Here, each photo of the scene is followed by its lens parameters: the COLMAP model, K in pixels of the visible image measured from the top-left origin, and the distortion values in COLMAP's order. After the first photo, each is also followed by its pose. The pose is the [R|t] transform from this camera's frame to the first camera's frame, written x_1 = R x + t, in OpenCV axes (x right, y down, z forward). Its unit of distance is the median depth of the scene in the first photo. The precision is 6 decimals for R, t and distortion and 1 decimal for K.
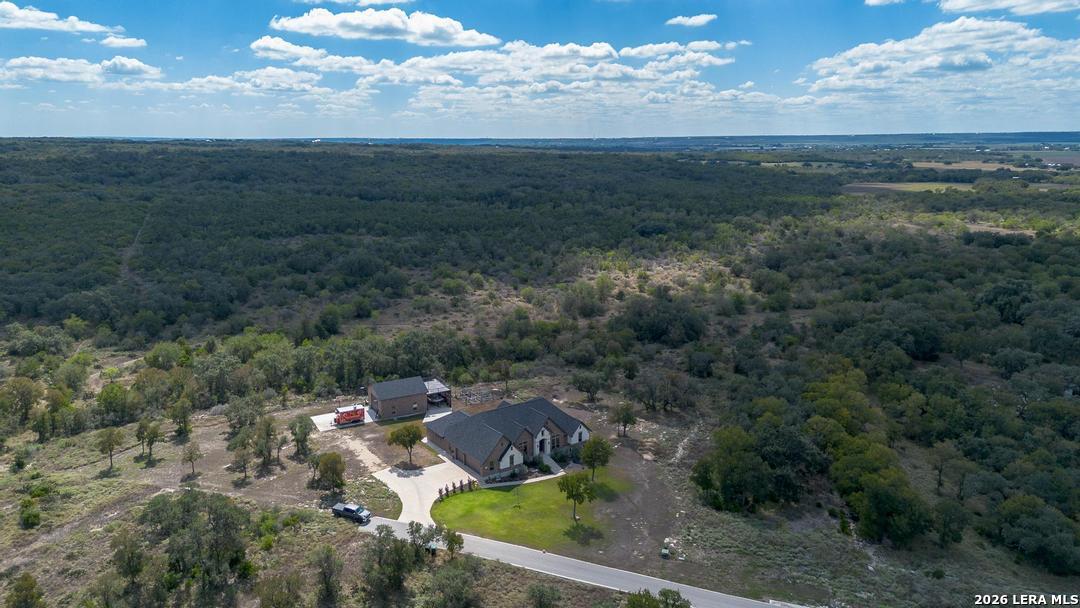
lens RADIAL K [[760.5, 0, 538.1], [0, 760.5, 299.3], [0, 0, 1]] dist [0.103860, -0.082838]
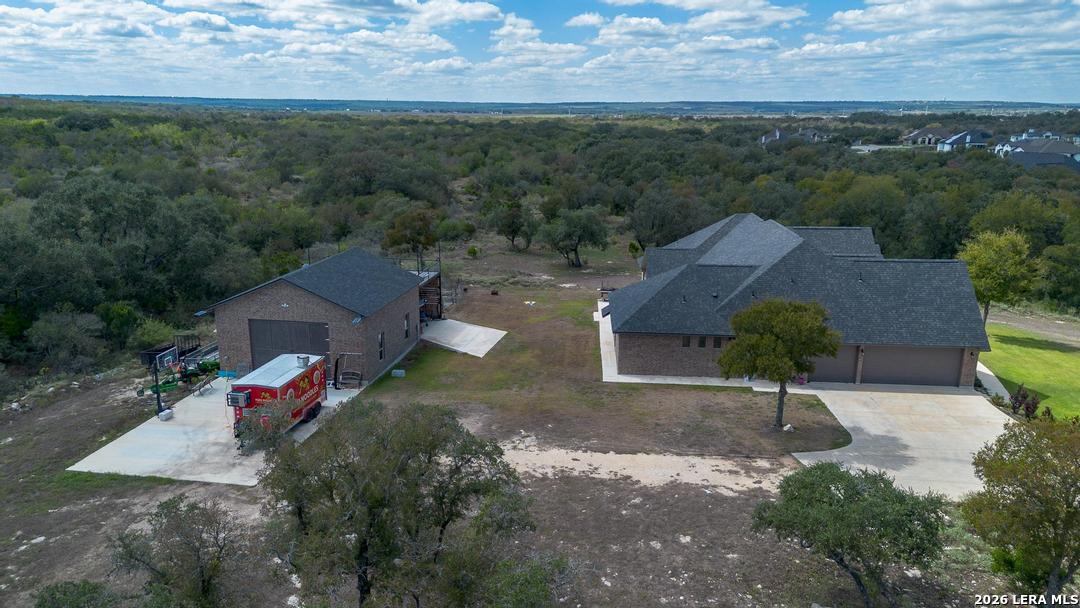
lens RADIAL K [[760.5, 0, 538.1], [0, 760.5, 299.3], [0, 0, 1]] dist [0.103860, -0.082838]
pose [[0.623216, -0.186420, 0.759506, -0.446059], [0.154641, 0.981373, 0.113986, 0.119895], [-0.766608, 0.046413, 0.640436, 0.898639]]
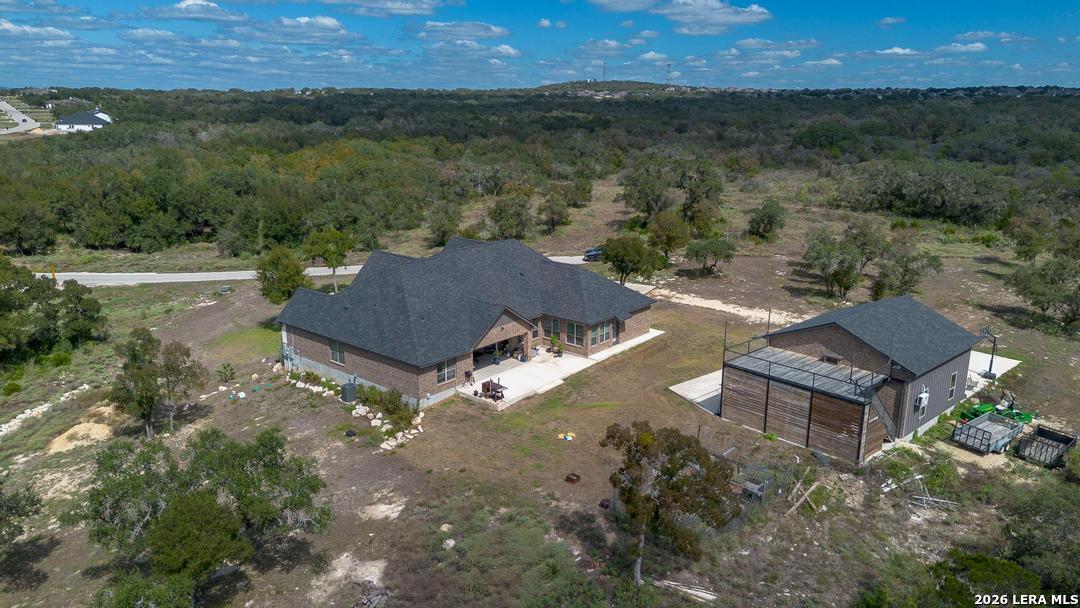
lens RADIAL K [[764.8, 0, 534.1], [0, 764.8, 285.5], [0, 0, 1]] dist [0.104619, -0.078857]
pose [[-0.969944, 0.052130, -0.237679, 0.036177], [-0.055107, 0.904343, 0.423234, -0.041205], [0.237007, 0.423611, -0.874289, 1.516824]]
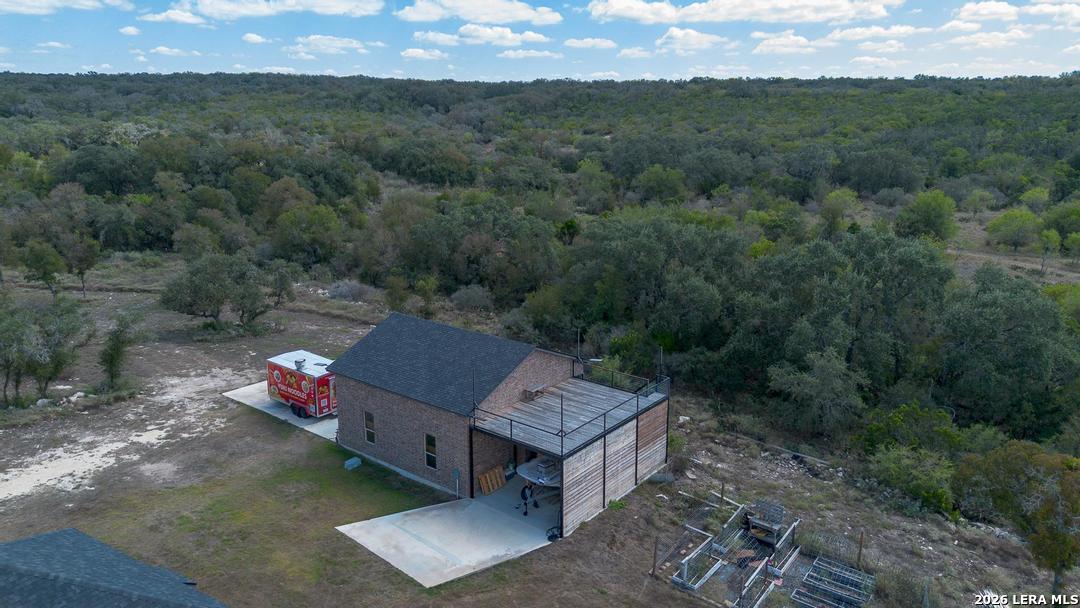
lens RADIAL K [[760.5, 0, 538.1], [0, 760.5, 299.3], [0, 0, 1]] dist [0.103860, -0.082838]
pose [[0.383927, 0.228095, -0.894747, 0.061720], [-0.190927, 0.967678, 0.164762, 0.059251], [0.903409, 0.107574, 0.415067, 1.114874]]
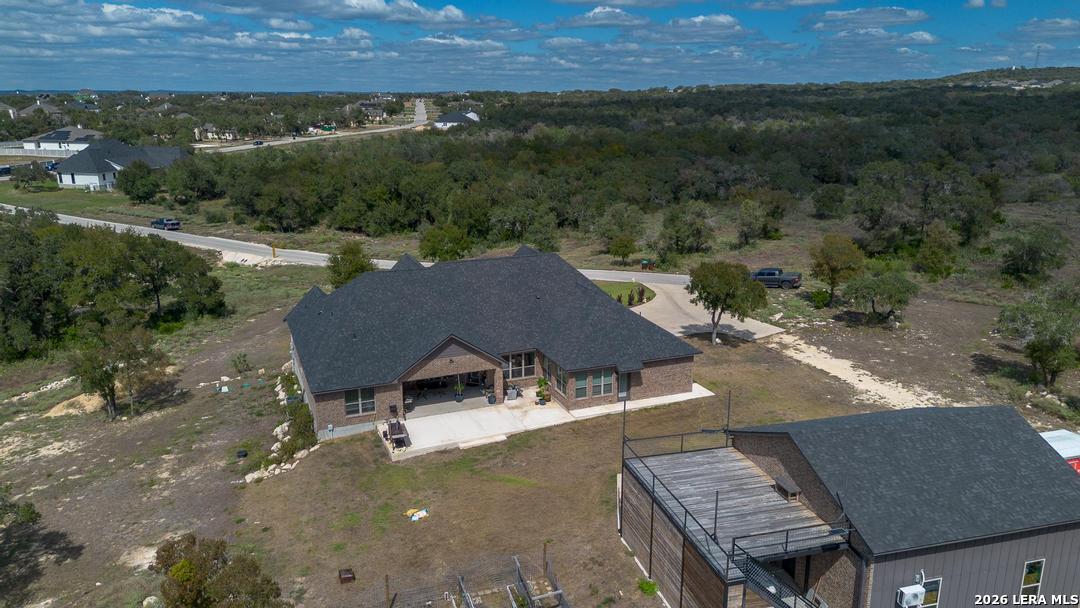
lens RADIAL K [[760.5, 0, 538.1], [0, 760.5, 299.3], [0, 0, 1]] dist [0.103860, -0.082838]
pose [[-0.974653, -0.056206, 0.216547, -0.164719], [0.047062, 0.894761, 0.444059, -0.017701], [-0.218717, 0.442994, -0.869436, 1.433231]]
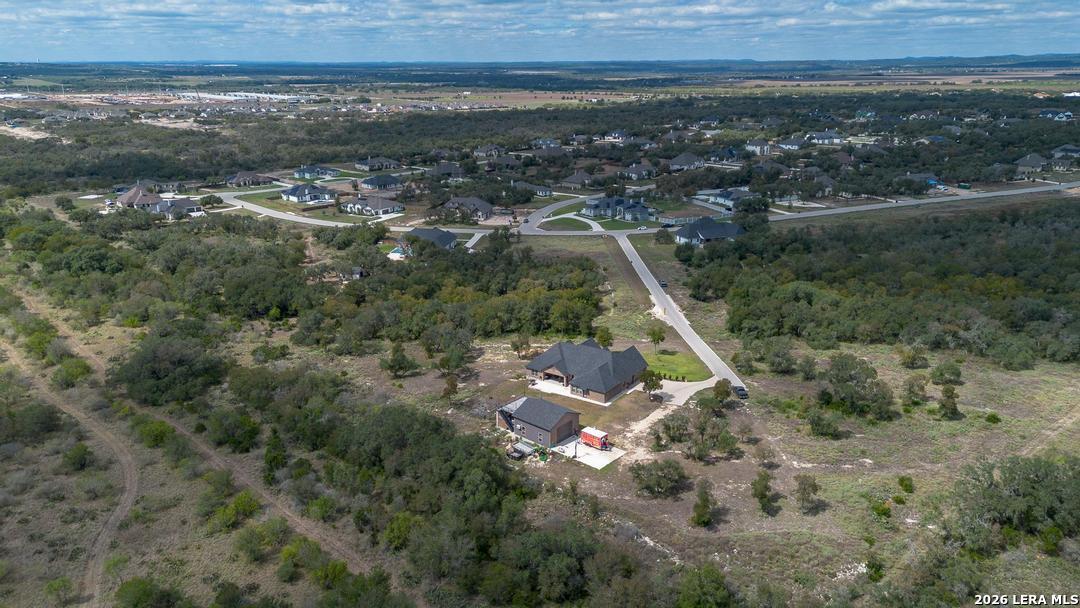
lens RADIAL K [[760.5, 0, 538.1], [0, 760.5, 299.3], [0, 0, 1]] dist [0.103860, -0.082838]
pose [[-0.337569, -0.273839, 0.900588, -1.250237], [0.201891, 0.913421, 0.353416, -0.447945], [-0.919395, 0.301123, -0.253057, 1.480065]]
